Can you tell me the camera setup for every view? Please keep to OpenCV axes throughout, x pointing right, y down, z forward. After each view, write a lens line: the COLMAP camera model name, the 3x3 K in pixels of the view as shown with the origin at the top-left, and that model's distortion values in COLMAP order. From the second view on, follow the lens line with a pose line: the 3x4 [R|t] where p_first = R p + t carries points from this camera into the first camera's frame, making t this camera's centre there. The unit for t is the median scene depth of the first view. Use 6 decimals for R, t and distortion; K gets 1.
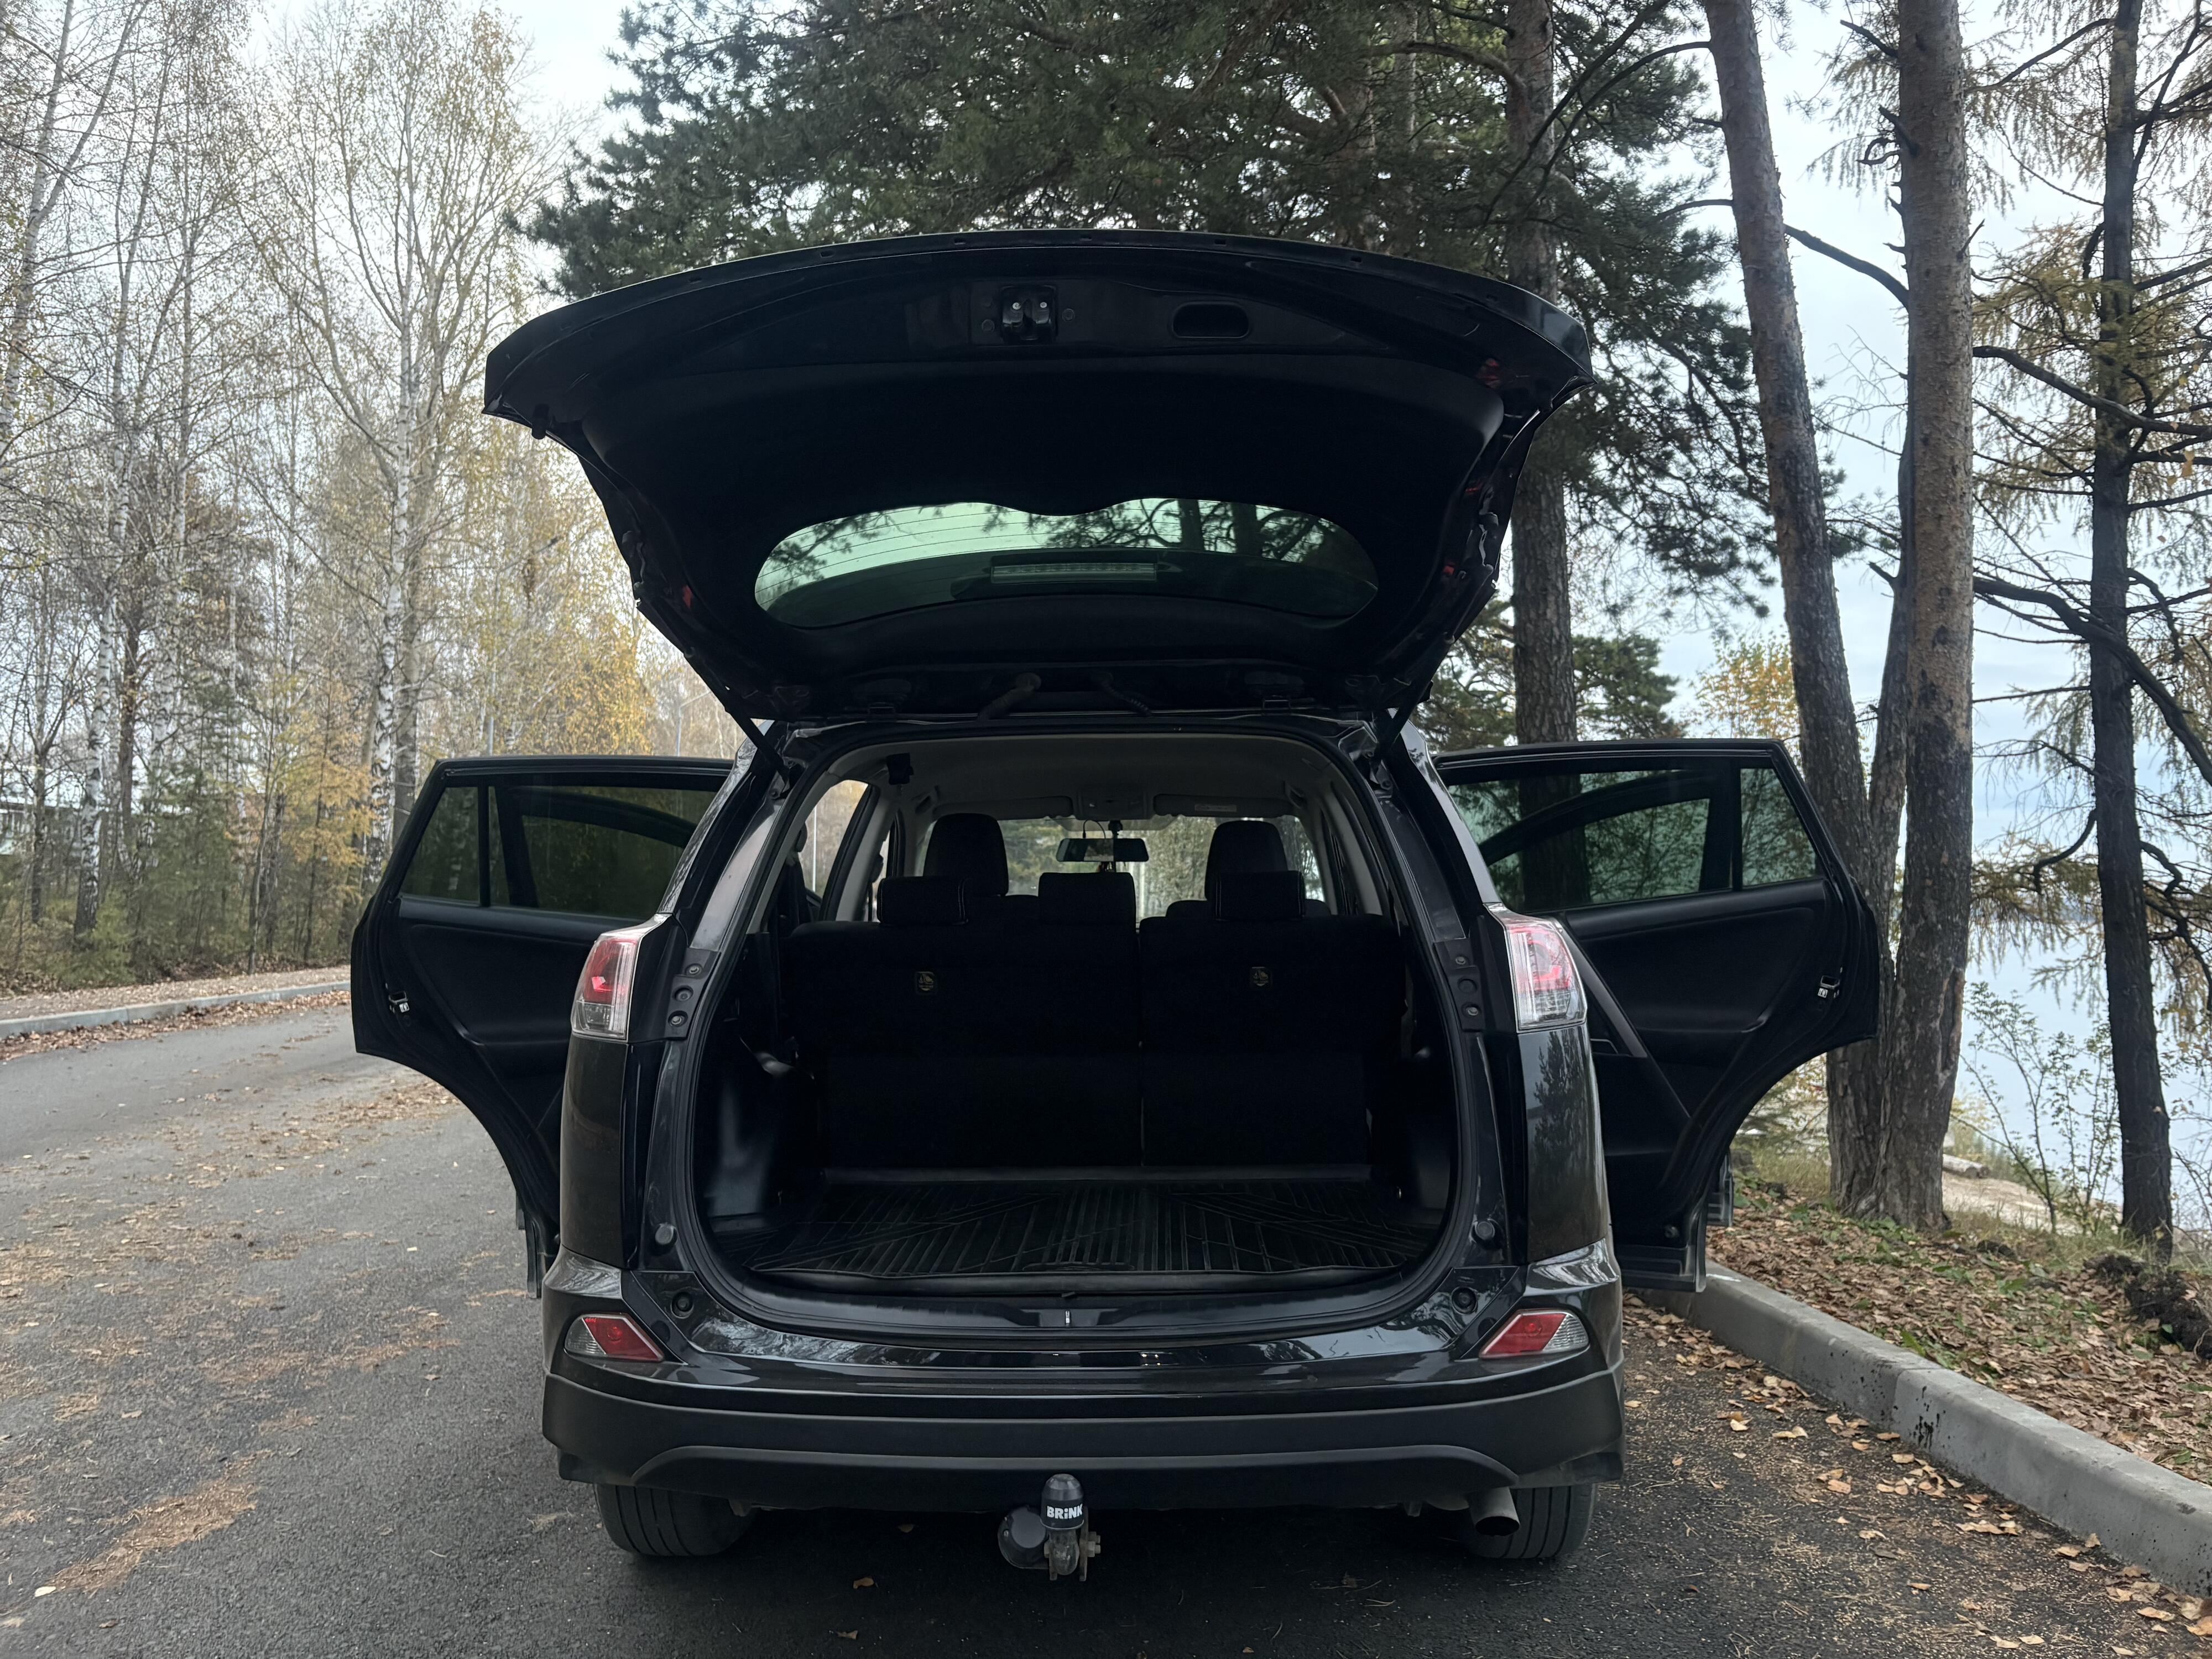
lens RADIAL K [[1667.2, 0, 1107.0], [0, 1667.2, 826.2], [0, 0, 1]] dist [0.021544, -0.011384]
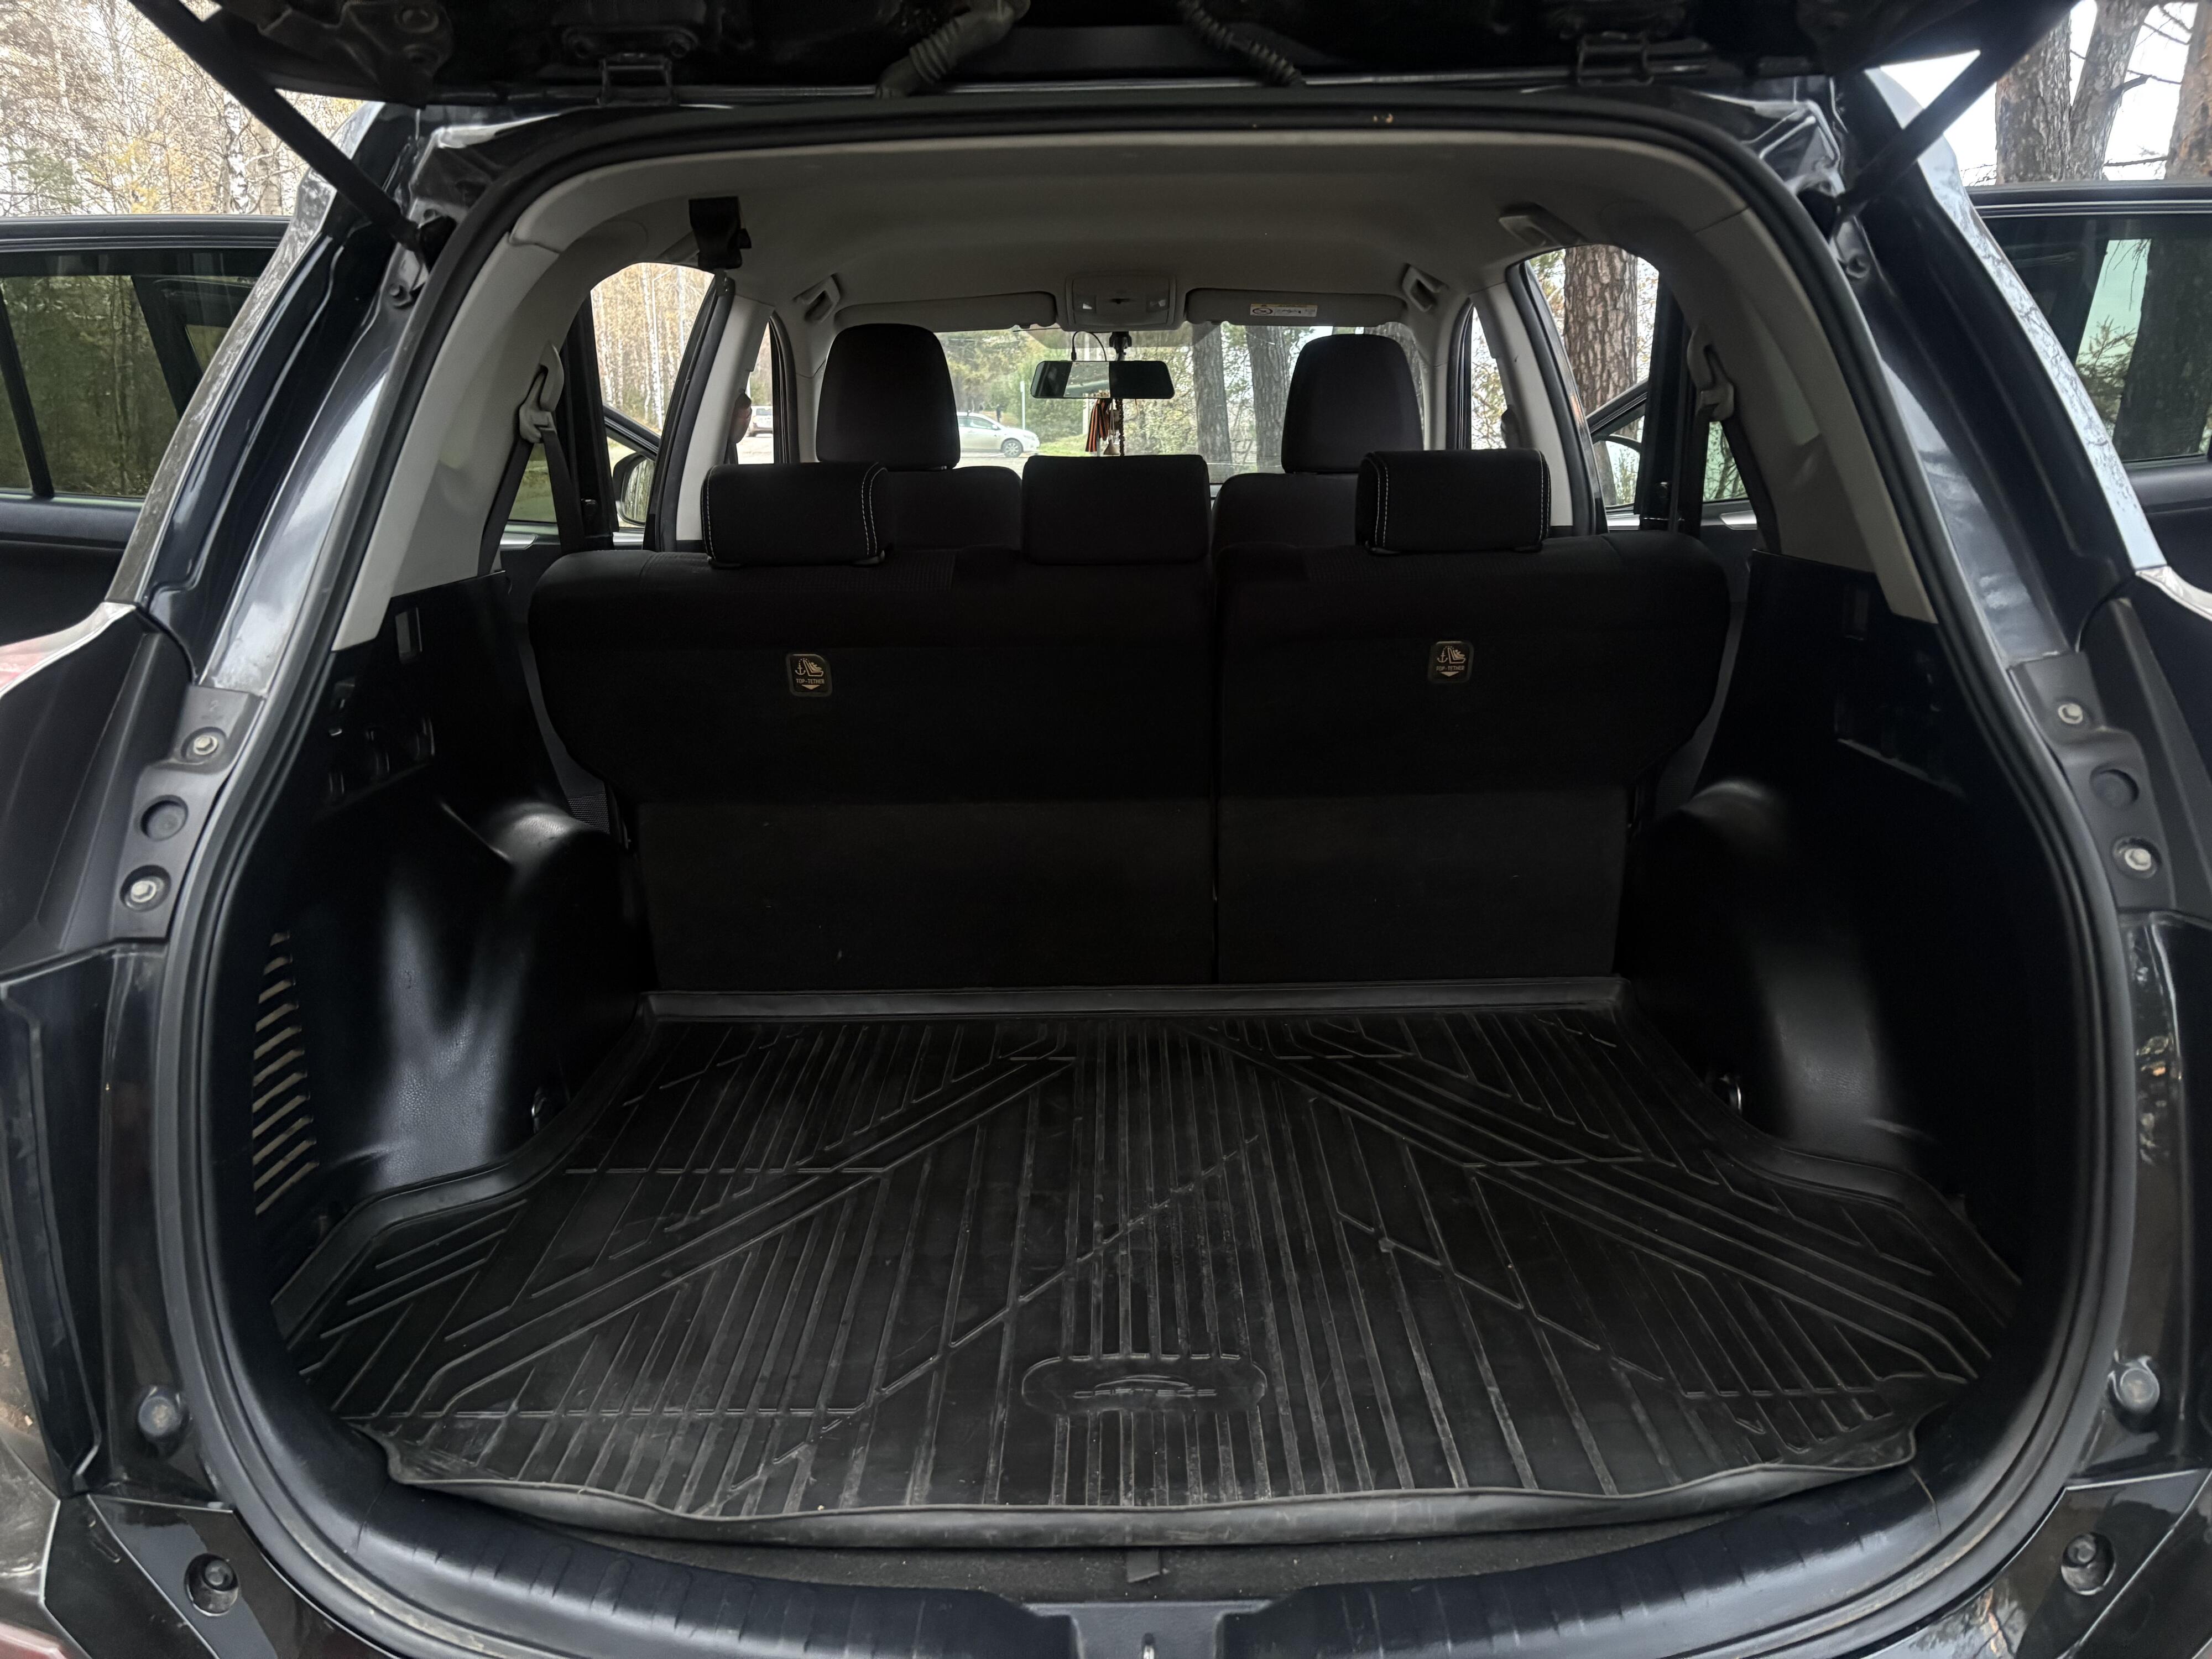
lens RADIAL K [[1667.2, 0, 1113.4], [0, 1667.2, 831.5], [0, 0, 1]] dist [0.021544, -0.011384]
pose [[0.999495, -0.011828, 0.029508, -0.029463], [0.002710, 0.956526, 0.291636, -0.010367], [-0.031675, -0.291408, 0.956074, 0.476523]]
